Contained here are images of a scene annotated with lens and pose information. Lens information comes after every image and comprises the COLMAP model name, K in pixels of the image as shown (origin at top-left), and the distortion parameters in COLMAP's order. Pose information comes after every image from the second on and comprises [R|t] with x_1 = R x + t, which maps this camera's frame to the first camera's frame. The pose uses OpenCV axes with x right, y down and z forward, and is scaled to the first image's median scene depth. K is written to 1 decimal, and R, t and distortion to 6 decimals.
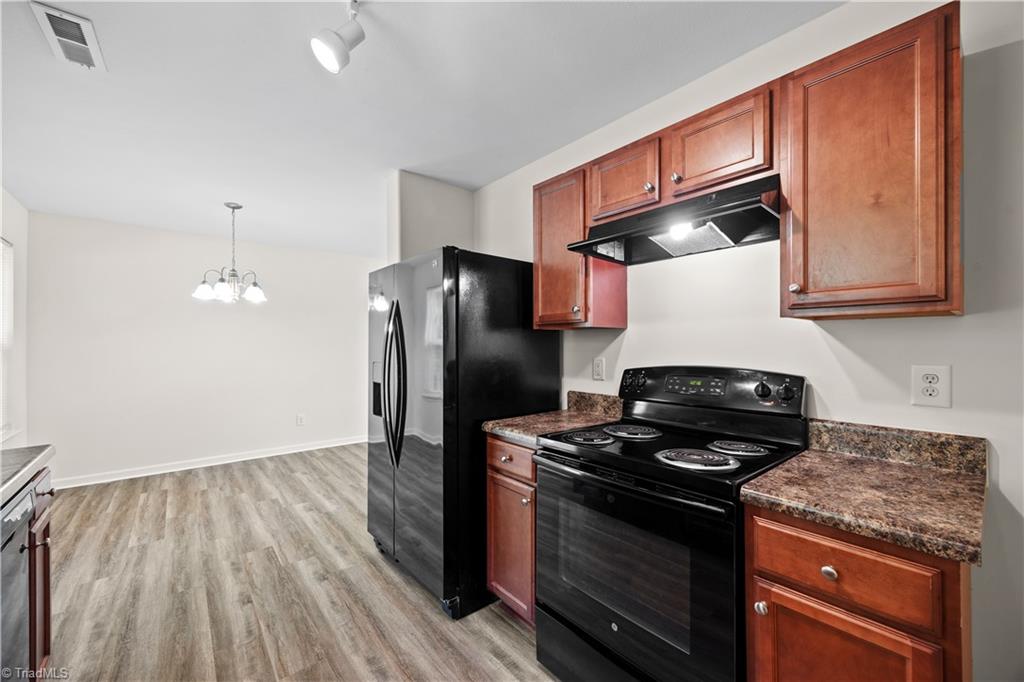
lens RADIAL K [[404.2, 0, 512.0], [0, 404.2, 341.0], [0, 0, 1]] dist [0.005213, -0.000152]
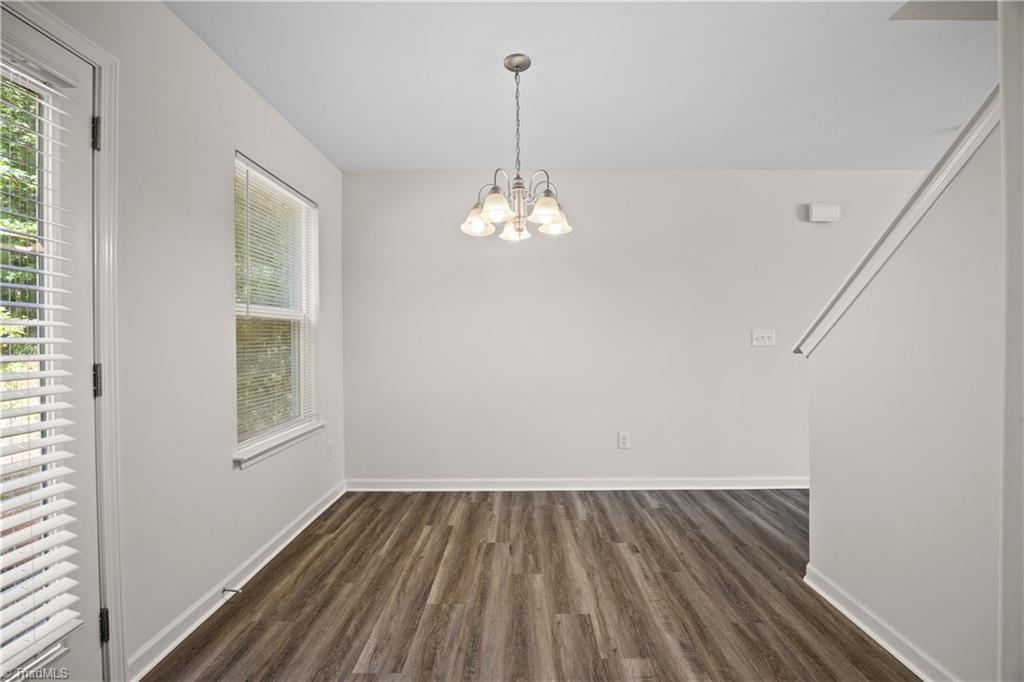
lens RADIAL K [[440.4, 0, 512.0], [0, 440.4, 341.0], [0, 0, 1]] dist [0.000003, -0.000075]
pose [[0.759655, 0.001413, -0.650325, -0.237492], [0.011734, 0.999805, 0.015879, 0.030842], [0.650221, -0.019694, 0.759490, 0.421363]]
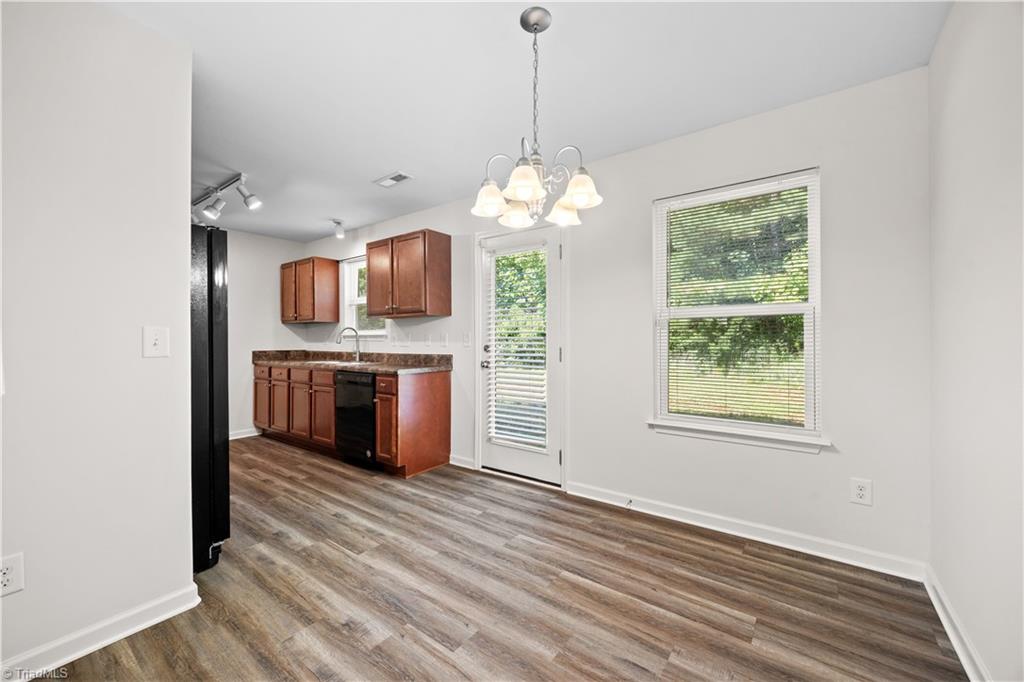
lens RADIAL K [[404.2, 0, 512.0], [0, 404.2, 341.0], [0, 0, 1]] dist [0.005213, -0.000152]
pose [[-0.972598, 0.007611, -0.232370, -0.432385], [0.008984, 0.999948, -0.004851, 0.040862], [0.232321, -0.006806, -0.972615, 1.153721]]
